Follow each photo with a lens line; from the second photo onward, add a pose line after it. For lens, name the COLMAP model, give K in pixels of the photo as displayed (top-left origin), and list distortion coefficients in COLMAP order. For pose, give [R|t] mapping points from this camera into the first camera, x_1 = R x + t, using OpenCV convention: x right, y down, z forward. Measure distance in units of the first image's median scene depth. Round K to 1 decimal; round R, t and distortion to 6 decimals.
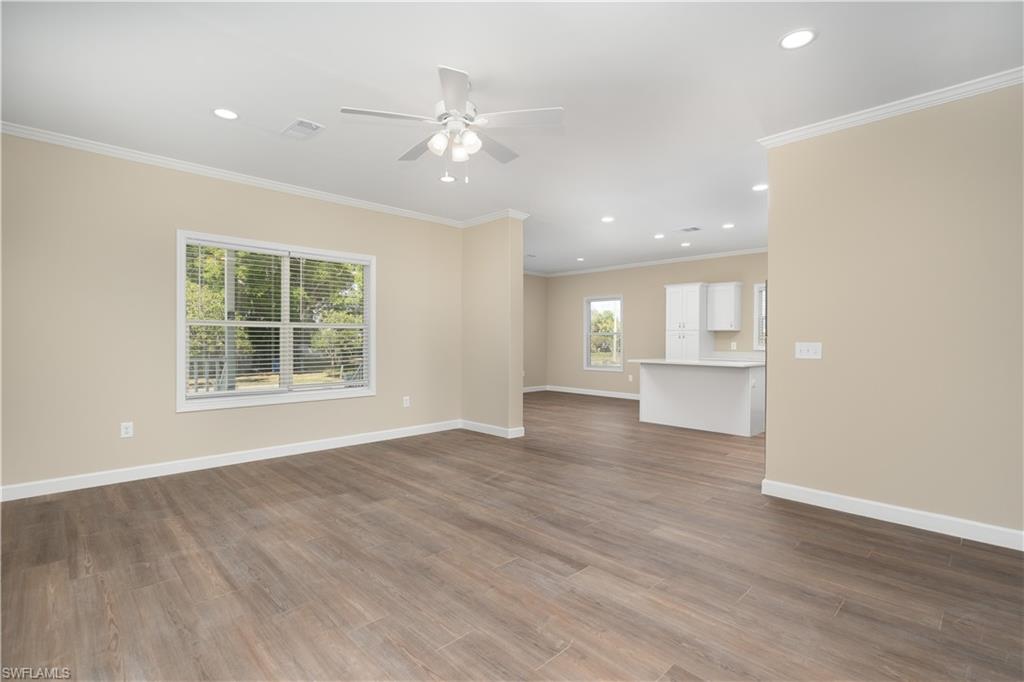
lens RADIAL K [[468.8, 0, 506.0], [0, 468.8, 340.9], [0, 0, 1]] dist [0.000657, 0.000467]
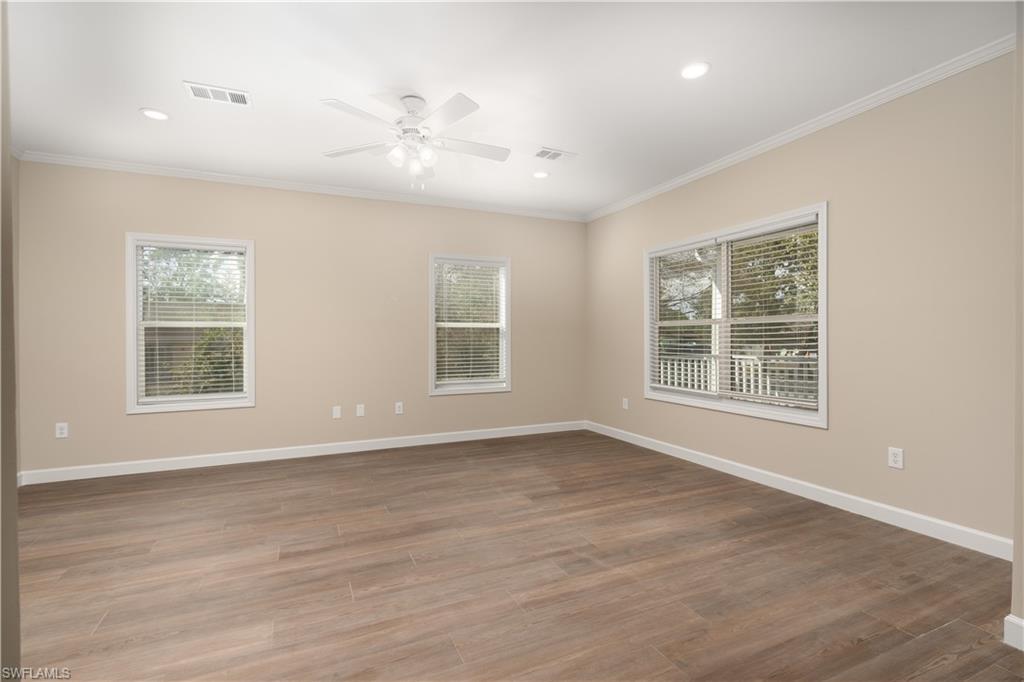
lens RADIAL K [[473.2, 0, 512.0], [0, 473.2, 341.0], [0, 0, 1]] dist [-0.000275, -0.000036]
pose [[-0.331170, 0.003463, -0.943565, 0.785509], [0.001993, 0.999994, 0.002971, -0.000790], [0.943569, -0.000896, -0.331174, 1.457797]]
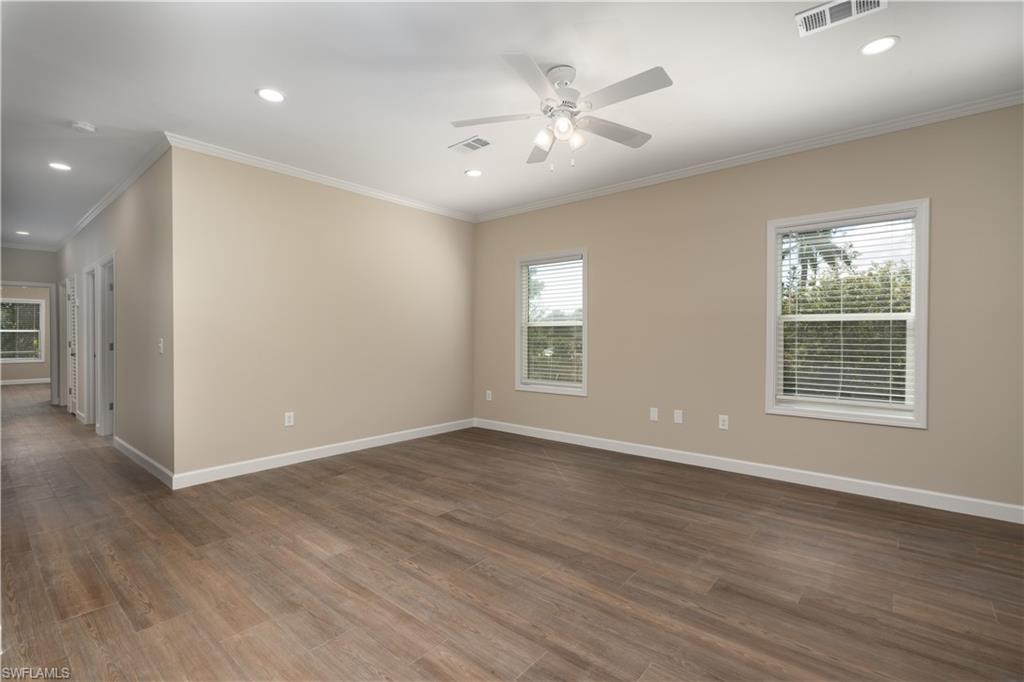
lens RADIAL K [[468.8, 0, 506.0], [0, 468.8, 340.9], [0, 0, 1]] dist [0.000657, 0.000467]
pose [[-0.995680, -0.004380, -0.092750, 0.088935], [-0.005486, 0.999917, 0.011672, -0.006119], [0.092691, 0.012130, -0.995621, 1.810843]]
